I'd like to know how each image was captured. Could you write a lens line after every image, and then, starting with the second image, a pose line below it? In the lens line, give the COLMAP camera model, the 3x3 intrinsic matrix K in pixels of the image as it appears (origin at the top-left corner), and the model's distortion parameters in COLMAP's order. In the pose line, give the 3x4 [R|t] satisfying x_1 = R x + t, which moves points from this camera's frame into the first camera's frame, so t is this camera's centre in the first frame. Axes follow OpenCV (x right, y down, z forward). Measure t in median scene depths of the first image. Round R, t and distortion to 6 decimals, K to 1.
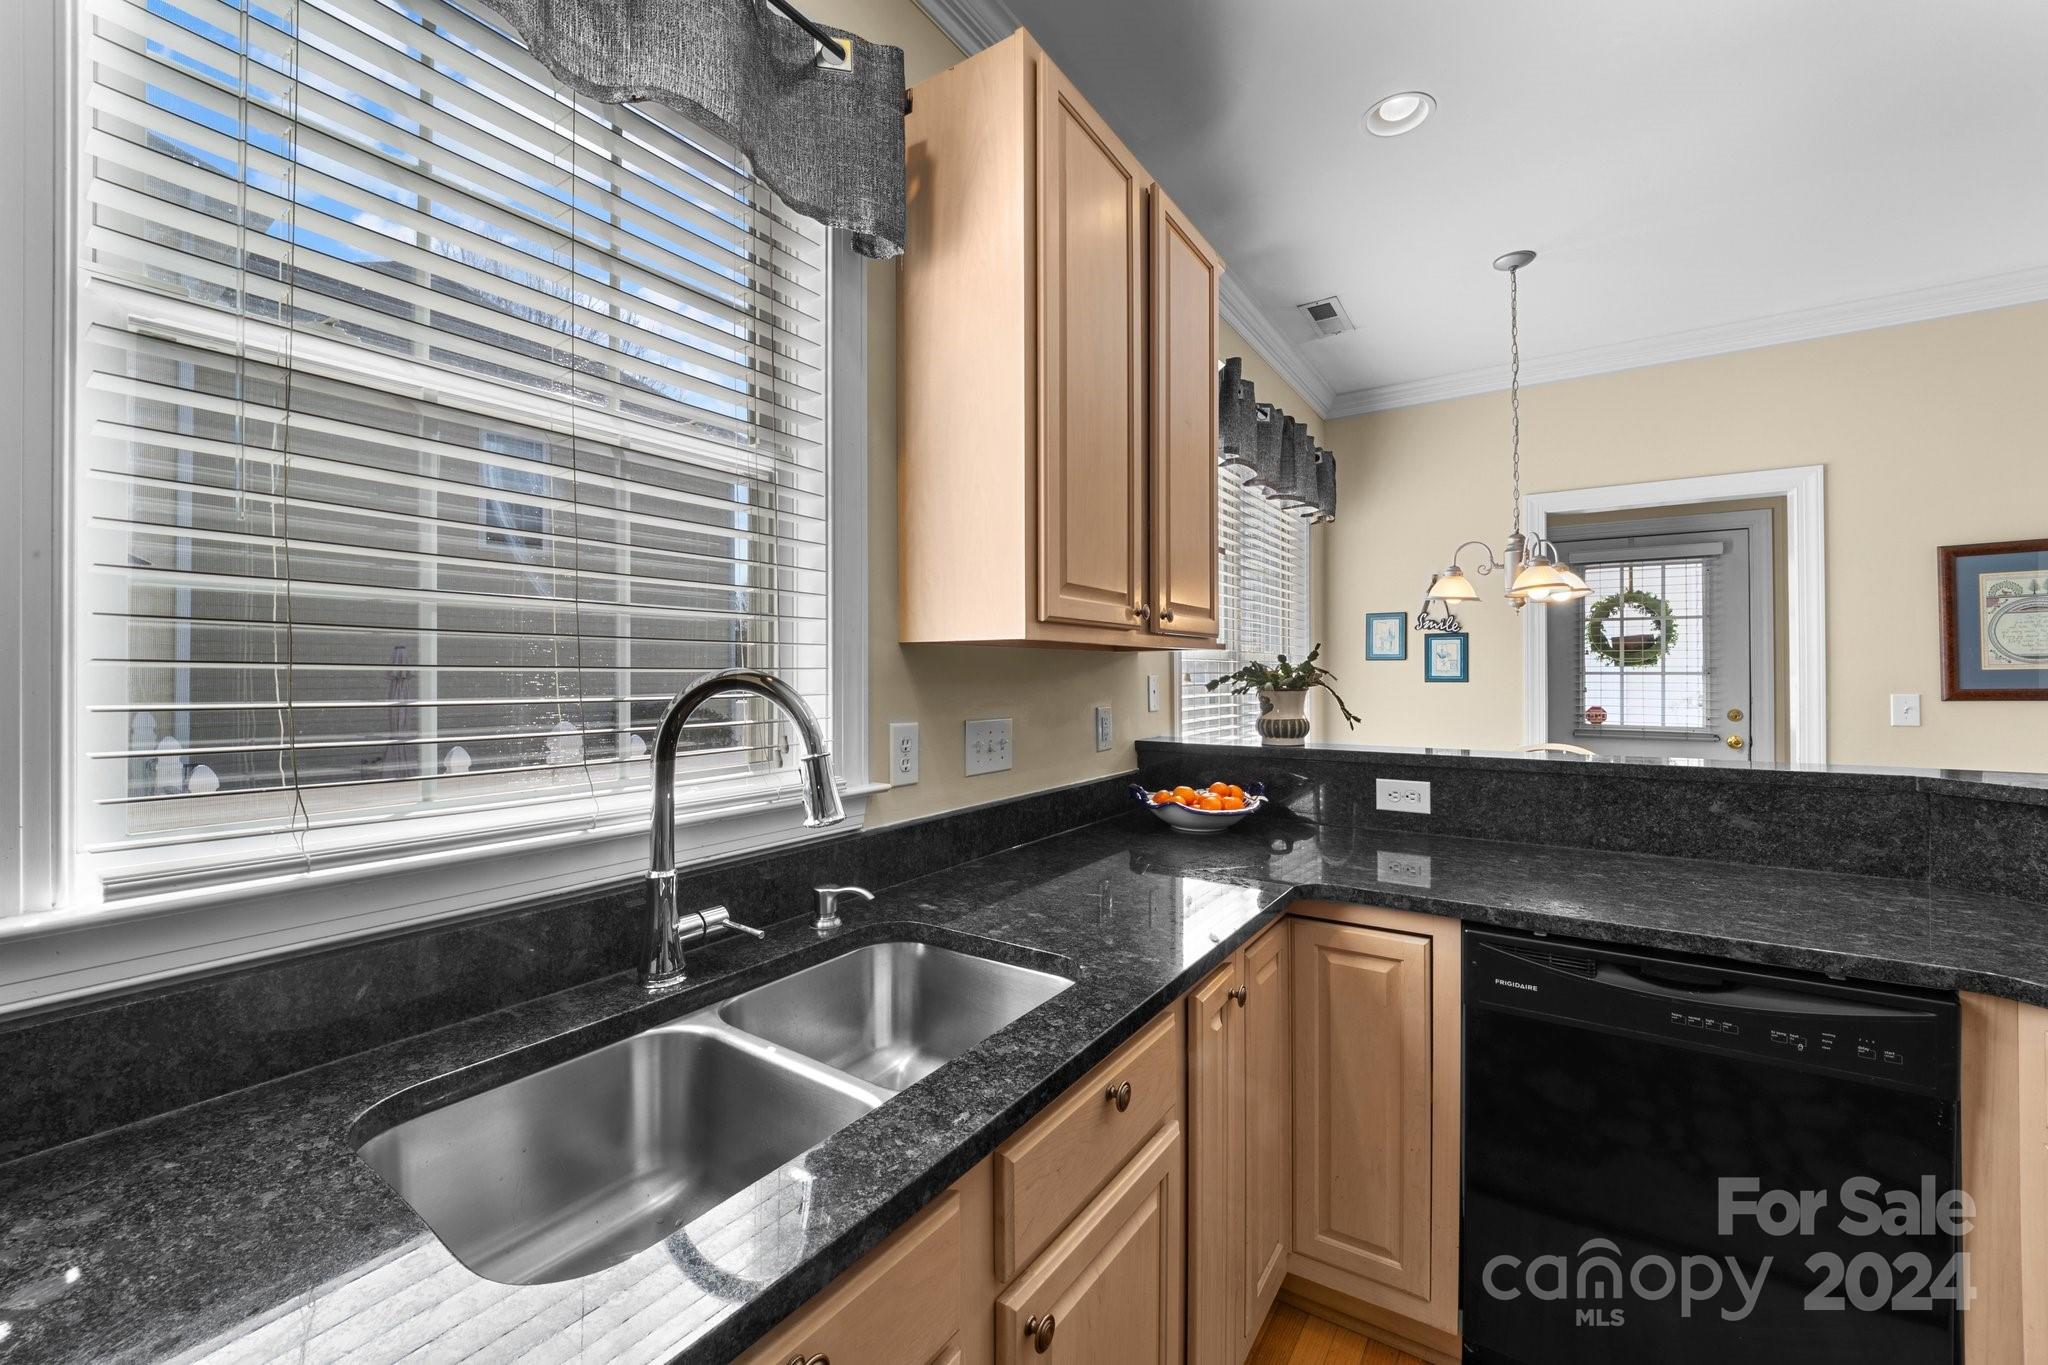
lens RADIAL K [[802.0, 0, 1019.8], [0, 802.0, 667.6], [0, 0, 1]] dist [-0.000089, 0.003984]
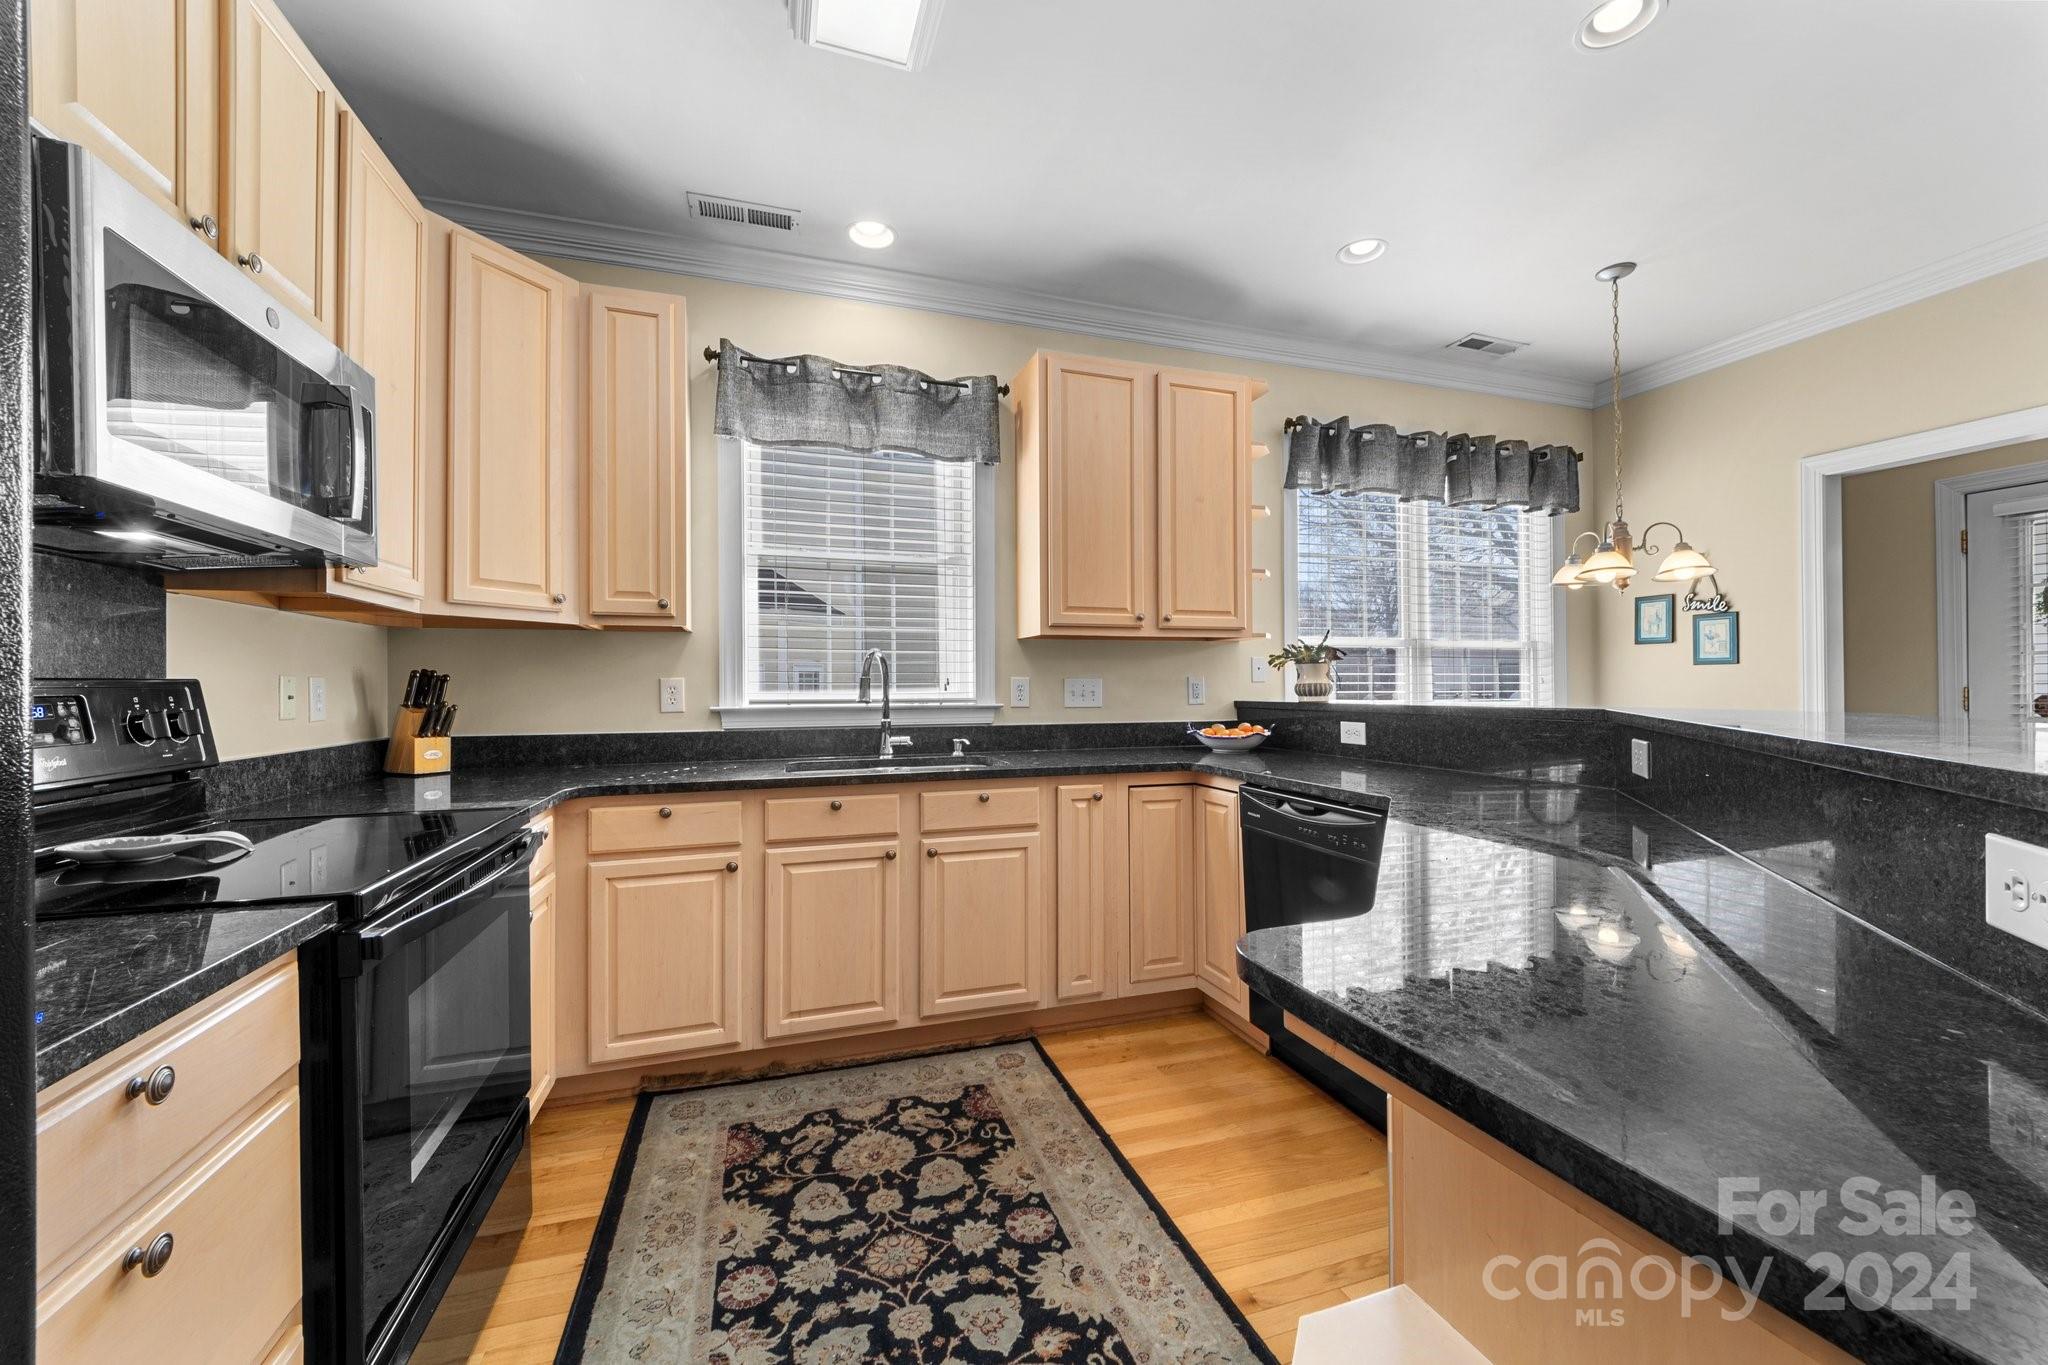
lens RADIAL K [[784.1, 0, 1024.0], [0, 784.1, 682.5], [0, 0, 1]] dist [0.000467, -0.000064]
pose [[0.796515, -0.005072, -0.604597, 0.758302], [0.008204, 0.999963, 0.002419, 0.053588], [0.604563, -0.006887, 0.796527, -0.425215]]
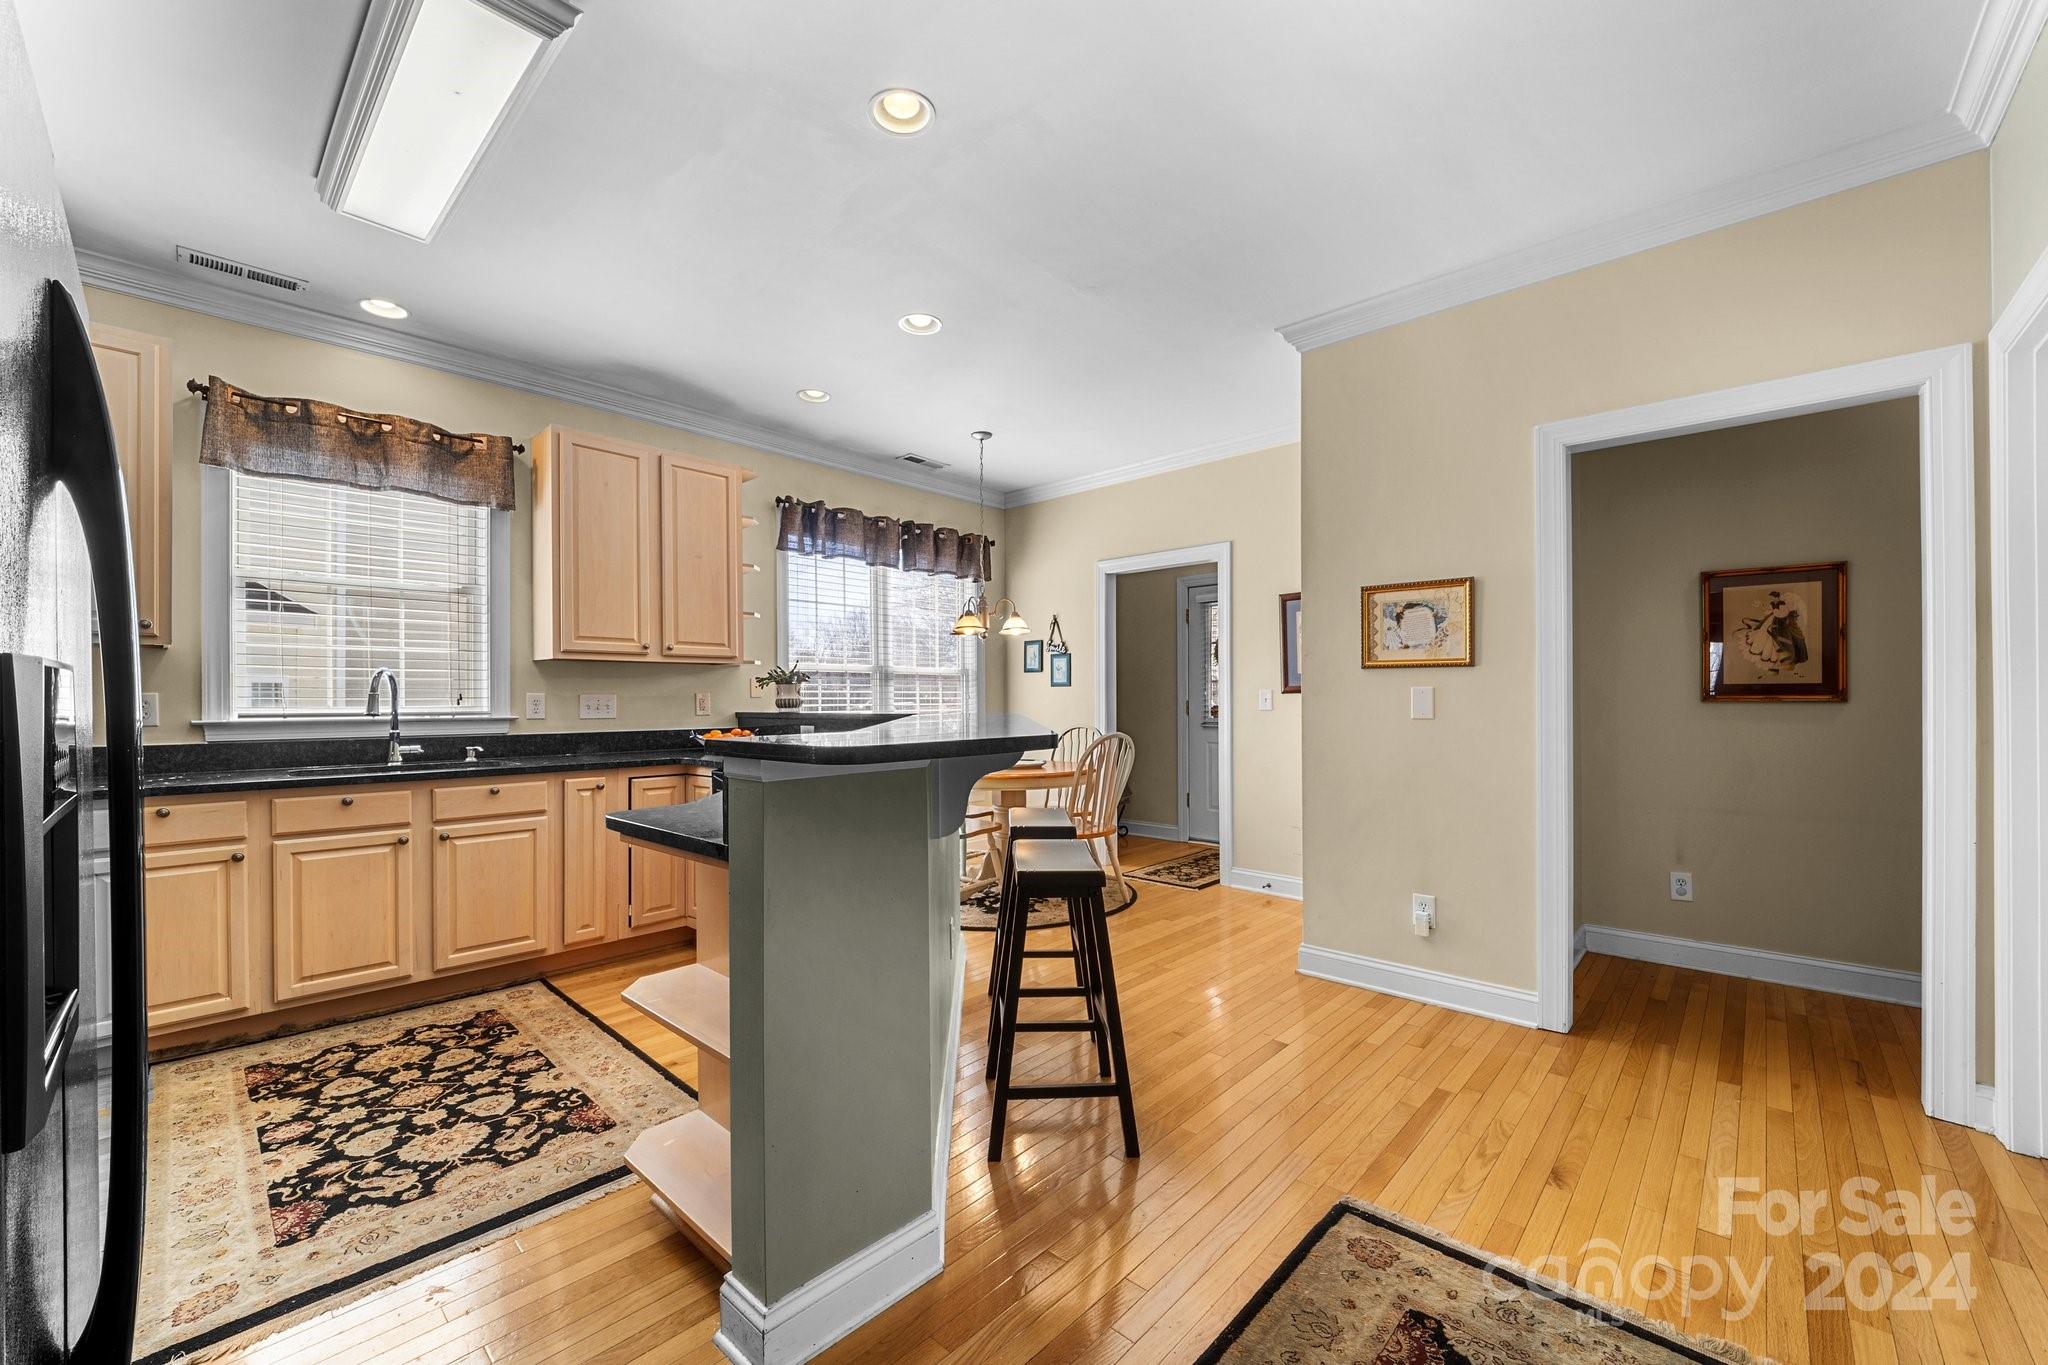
lens RADIAL K [[795.0, 0, 1041.1], [0, 795.0, 699.6], [0, 0, 1]] dist [-0.028698, 0.000082]
pose [[0.993107, -0.002029, -0.117196, 1.154891], [0.003240, 0.999943, 0.010144, 0.047166], [0.117169, -0.010454, 0.993057, -0.827619]]
